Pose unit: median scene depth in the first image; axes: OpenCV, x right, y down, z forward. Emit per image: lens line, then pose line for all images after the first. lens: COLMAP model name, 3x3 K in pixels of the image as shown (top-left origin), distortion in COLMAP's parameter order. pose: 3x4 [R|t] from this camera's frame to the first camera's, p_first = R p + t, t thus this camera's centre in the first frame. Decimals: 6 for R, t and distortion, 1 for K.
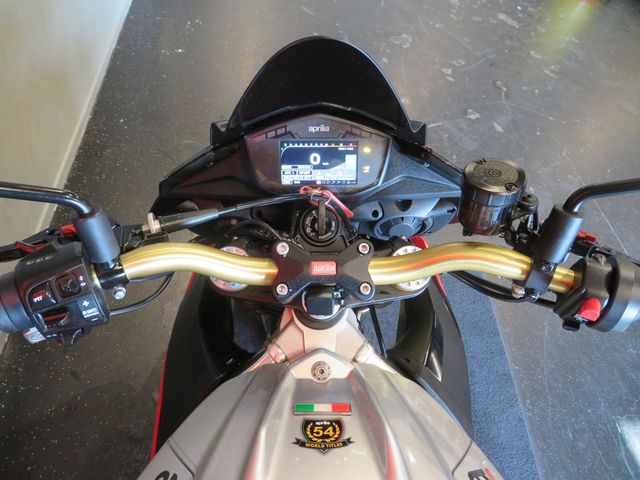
lens RADIAL K [[462.6, 0, 318.1], [0, 462.6, 241.1], [0, 0, 1]] dist [-0.002429, 0.001861]
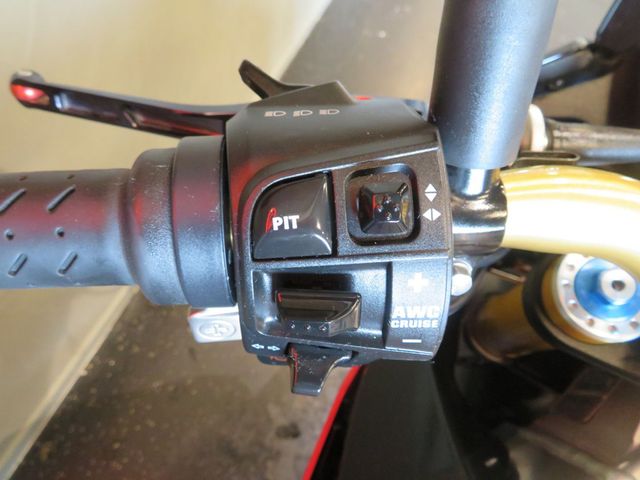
lens RADIAL K [[462.6, 0, 318.1], [0, 462.6, 241.1], [0, 0, 1]] dist [-0.002429, 0.001861]
pose [[0.933147, 0.259650, -0.248633, -0.245570], [-0.270762, 0.962584, -0.010966, 0.064326], [0.236483, 0.077553, 0.968536, 0.349847]]
